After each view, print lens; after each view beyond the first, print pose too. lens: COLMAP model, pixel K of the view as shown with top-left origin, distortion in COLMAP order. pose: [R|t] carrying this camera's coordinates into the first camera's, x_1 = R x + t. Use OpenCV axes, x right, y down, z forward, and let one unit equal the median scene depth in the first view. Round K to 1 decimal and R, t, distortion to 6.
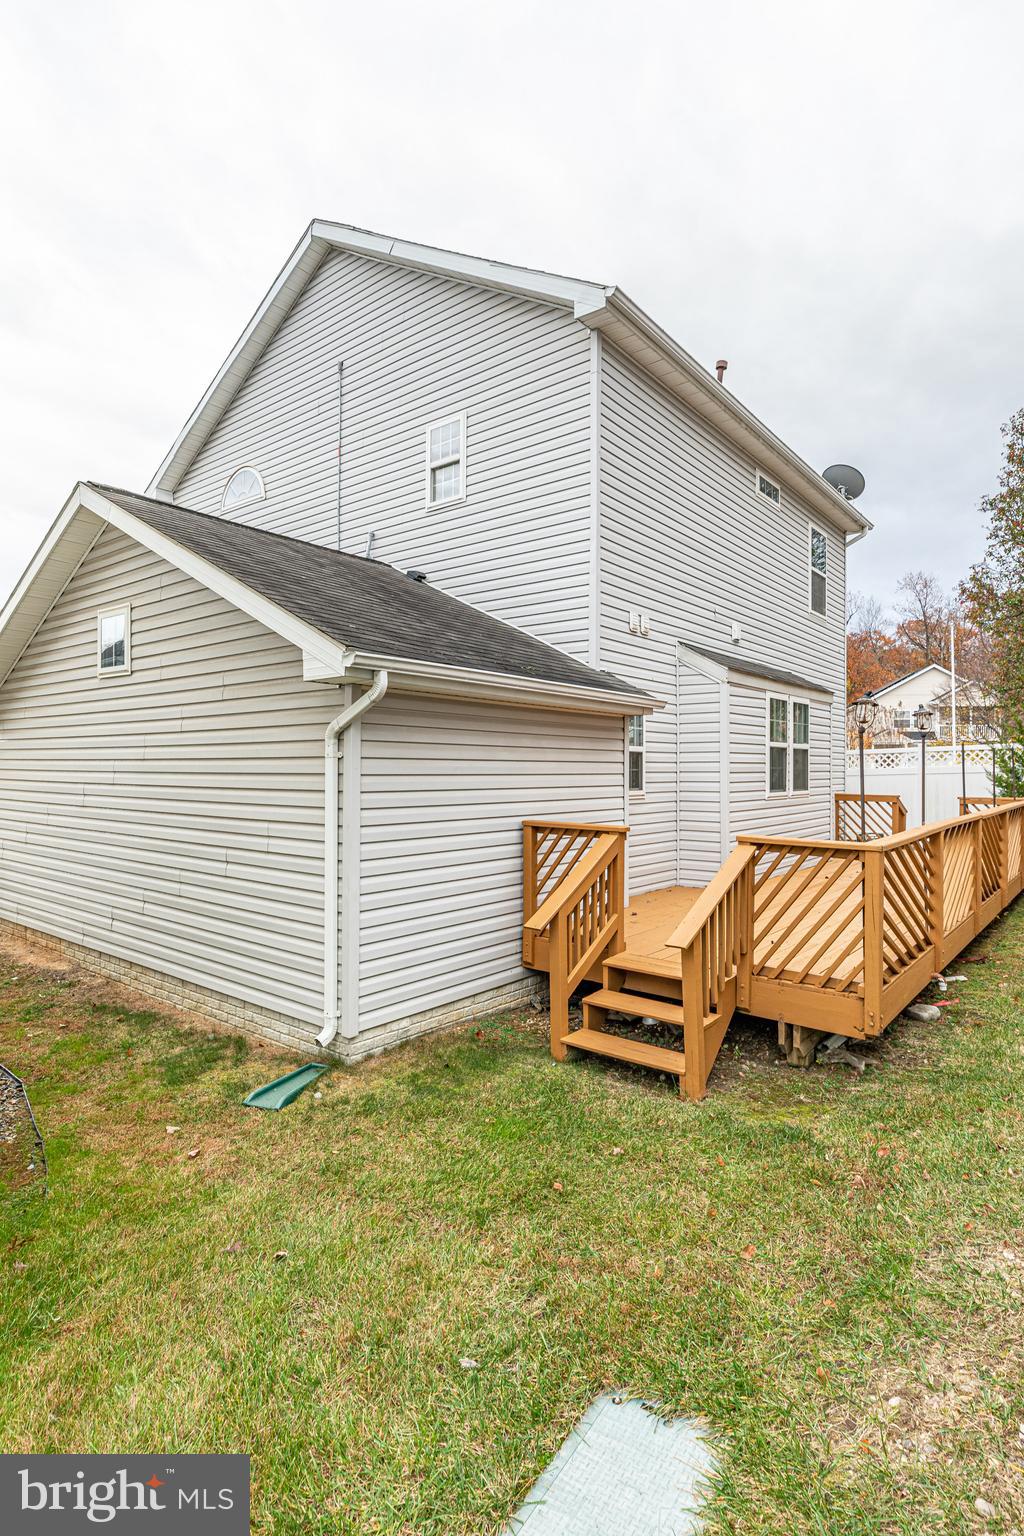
lens RADIAL K [[788.9, 0, 499.0], [0, 788.9, 769.8], [0, 0, 1]] dist [-0.002274, -0.000279]
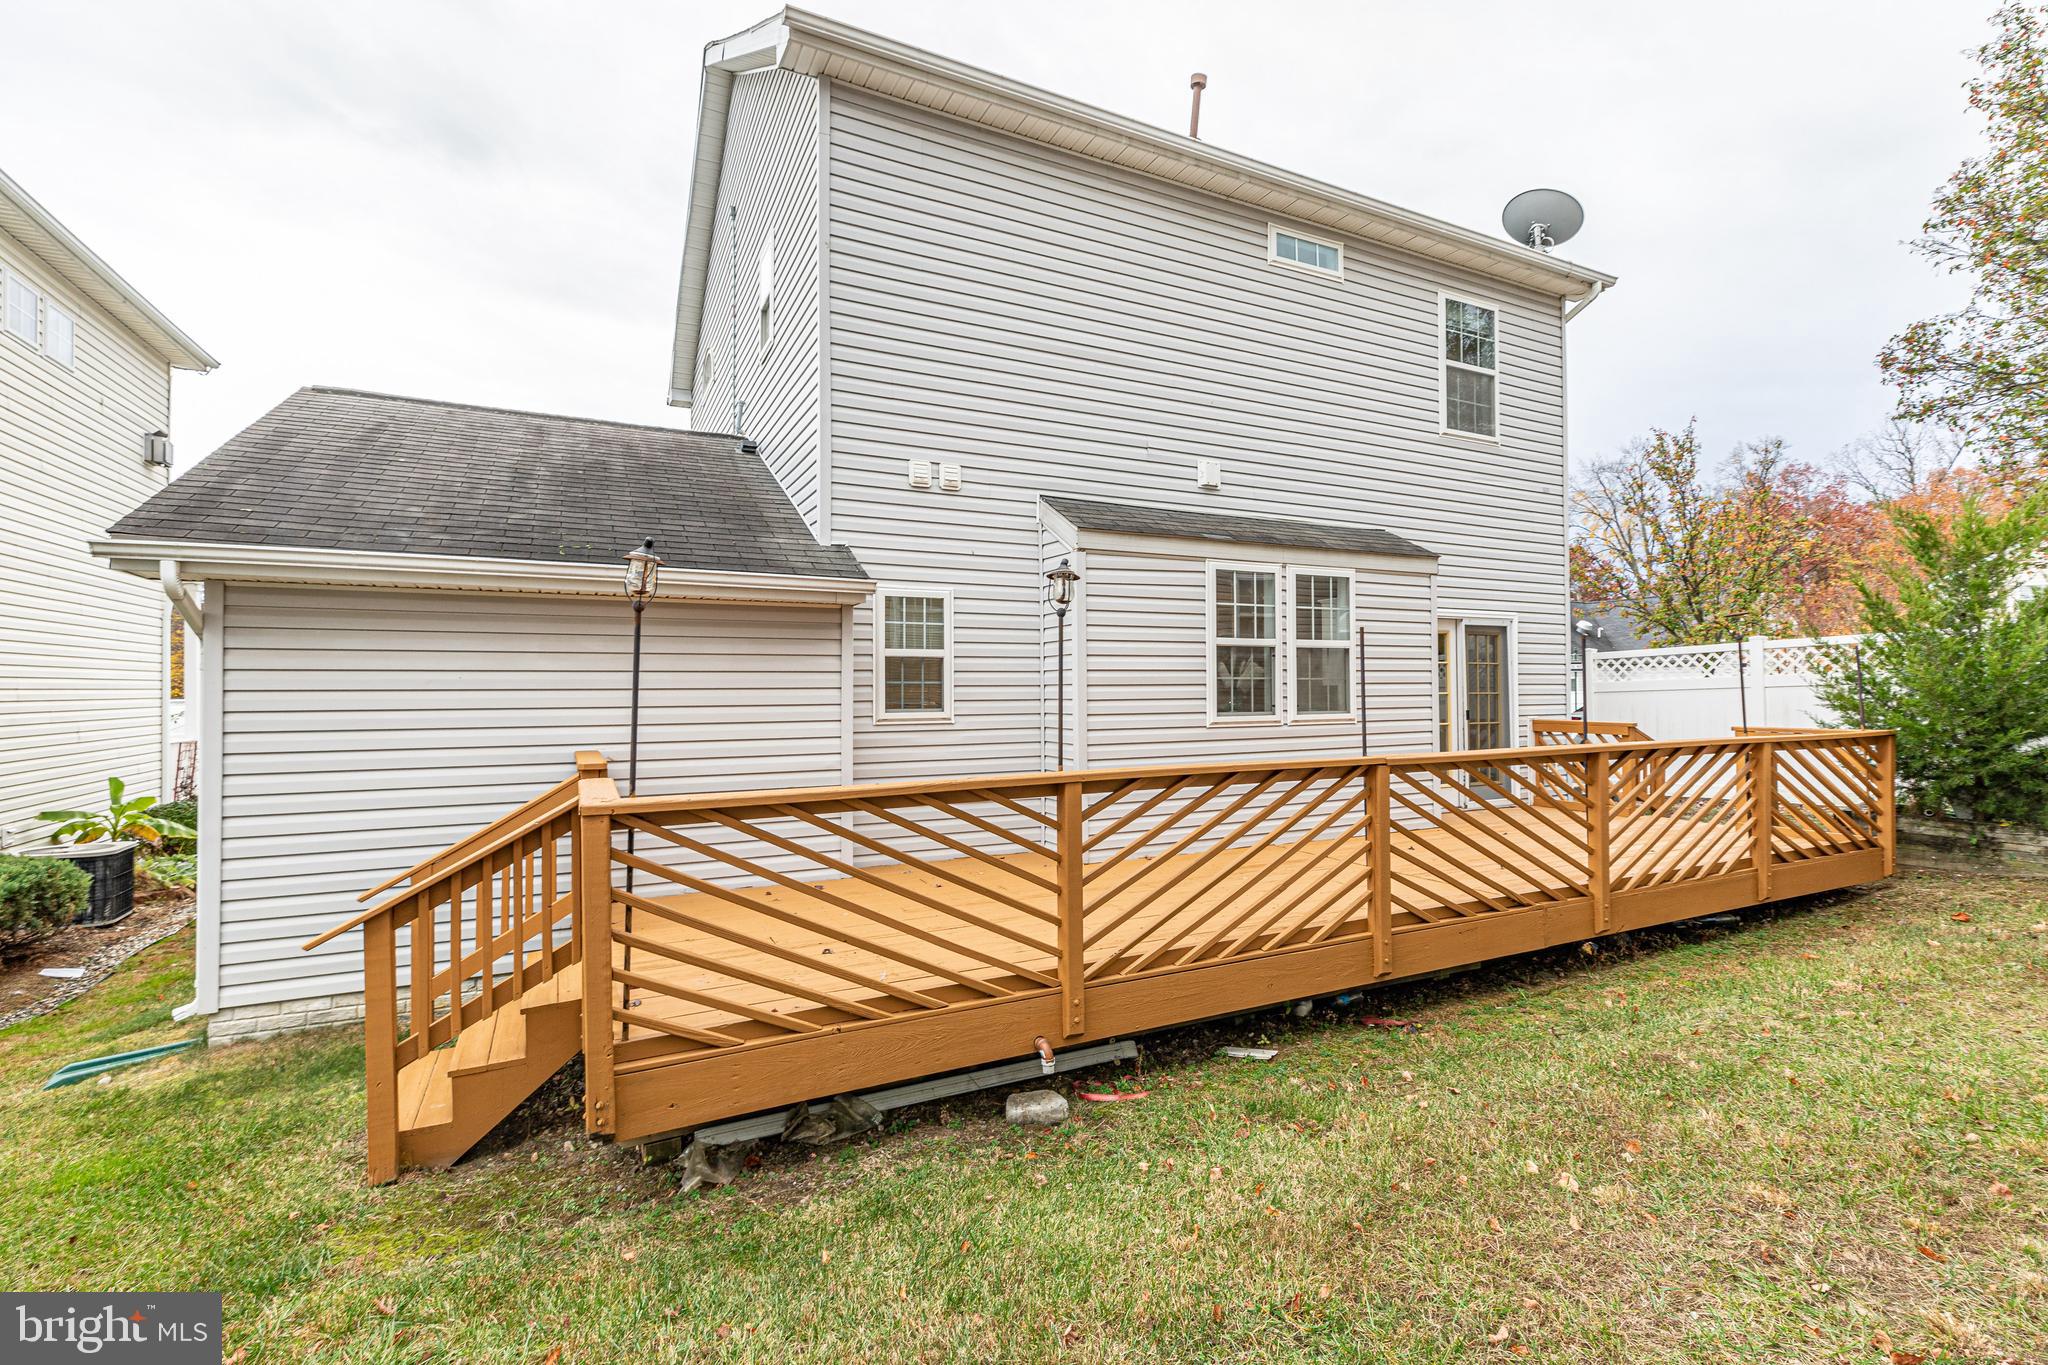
lens RADIAL K [[911.1, 0, 1024.0], [0, 911.1, 682.5], [0, 0, 1]] dist [0.002030, 0.000113]
pose [[0.911226, -0.012905, -0.411704, 0.470992], [0.008601, 0.999887, -0.012303, 0.008532], [0.411817, 0.007670, 0.911235, 0.237647]]
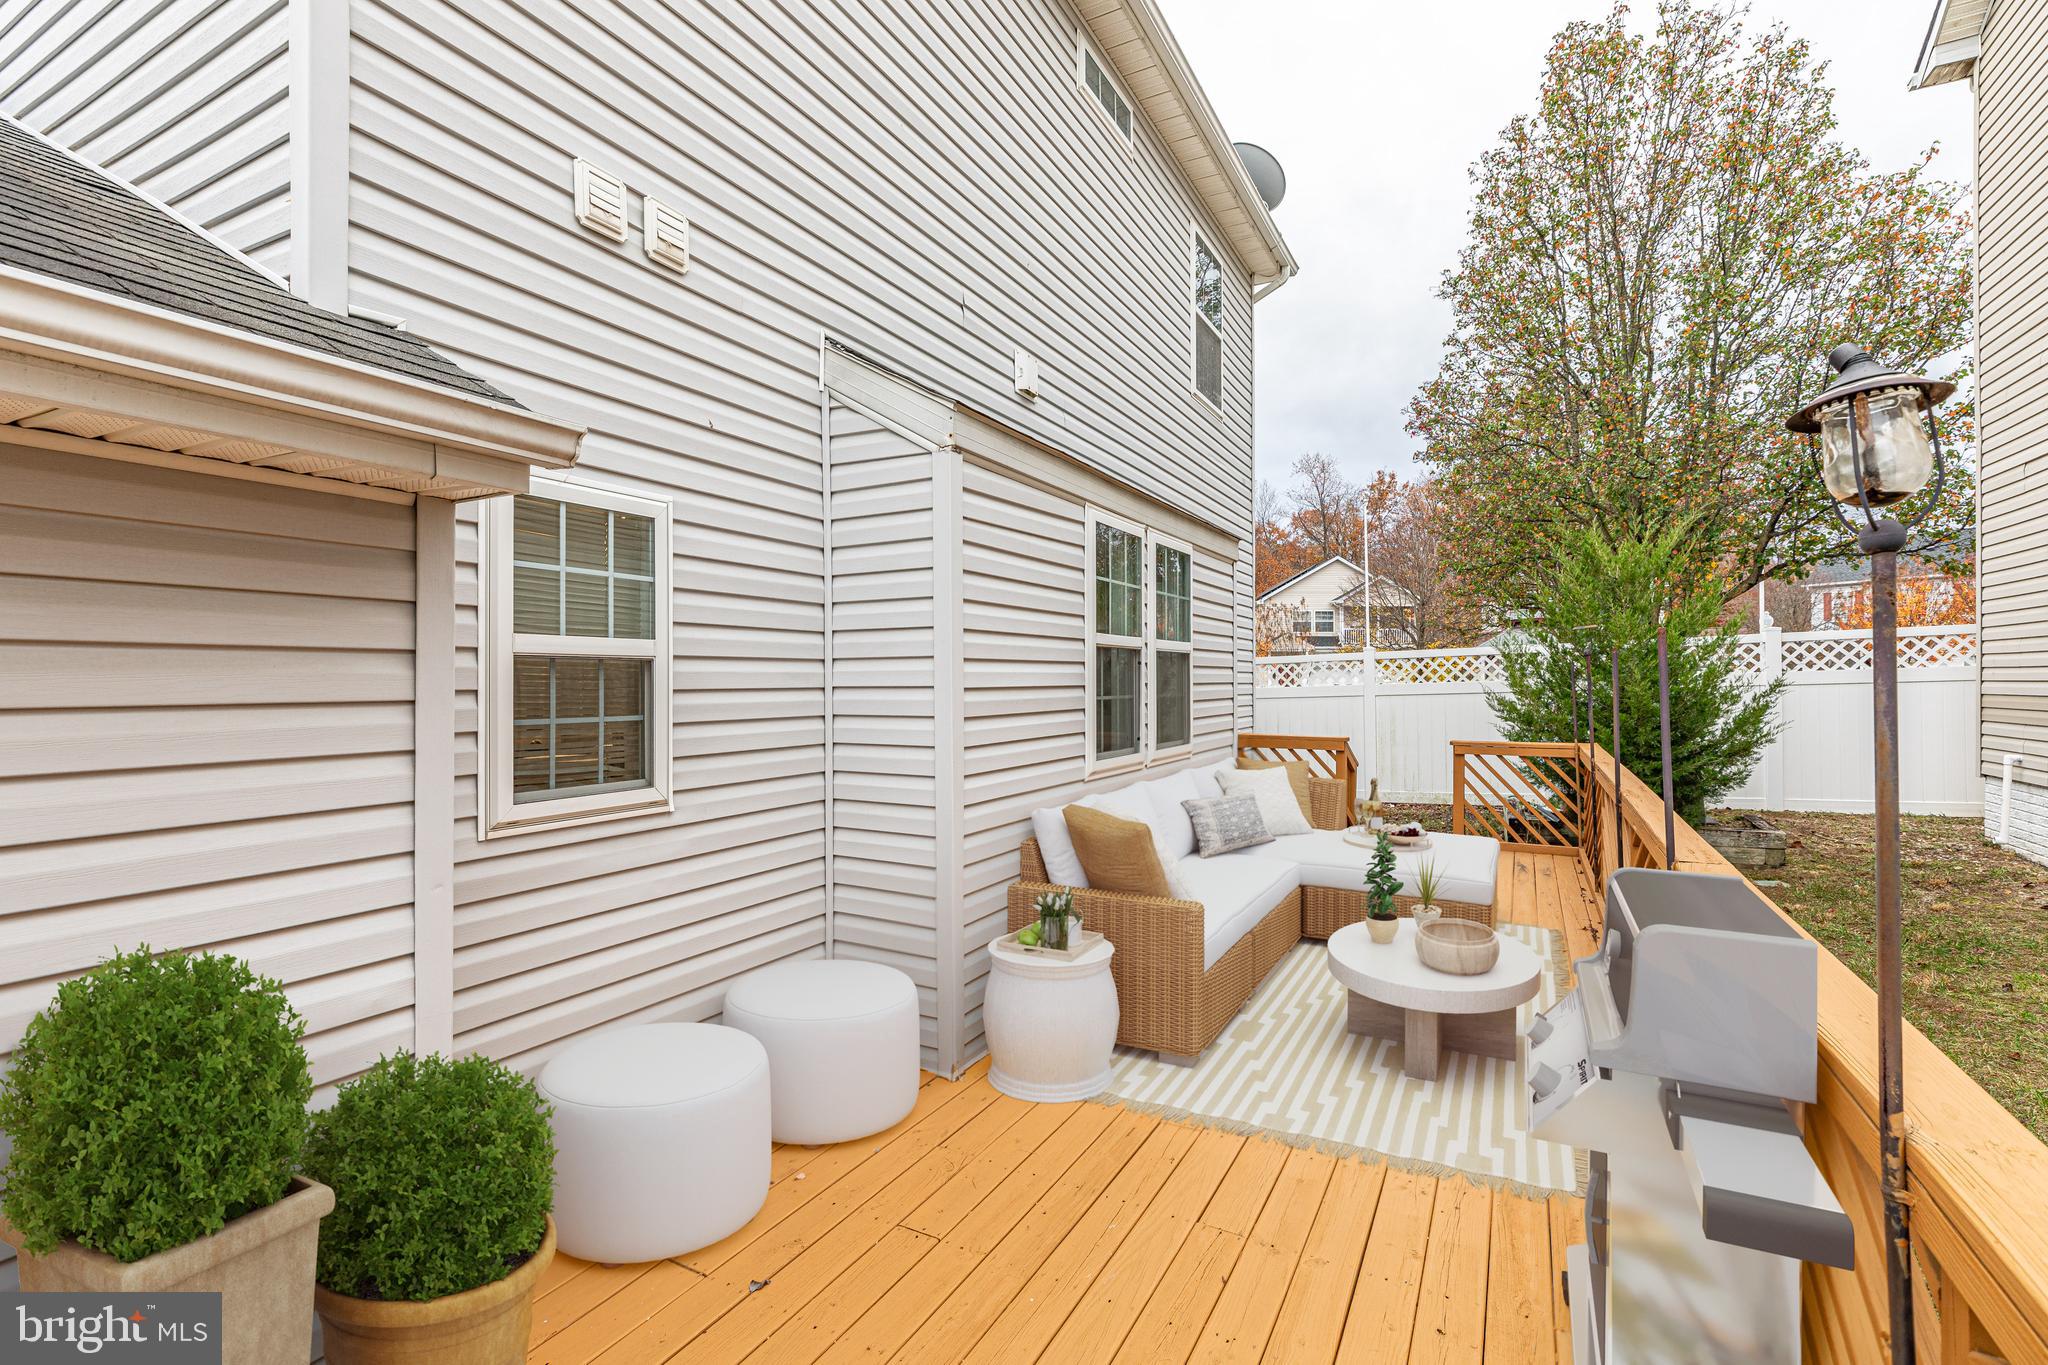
lens RADIAL K [[911.1, 0, 1024.0], [0, 911.1, 682.5], [0, 0, 1]] dist [0.002030, 0.000113]
pose [[0.982690, -0.005273, 0.185182, 0.207500], [0.005113, 0.999986, 0.001340, -0.010585], [-0.185186, -0.000370, 0.982703, 0.518253]]
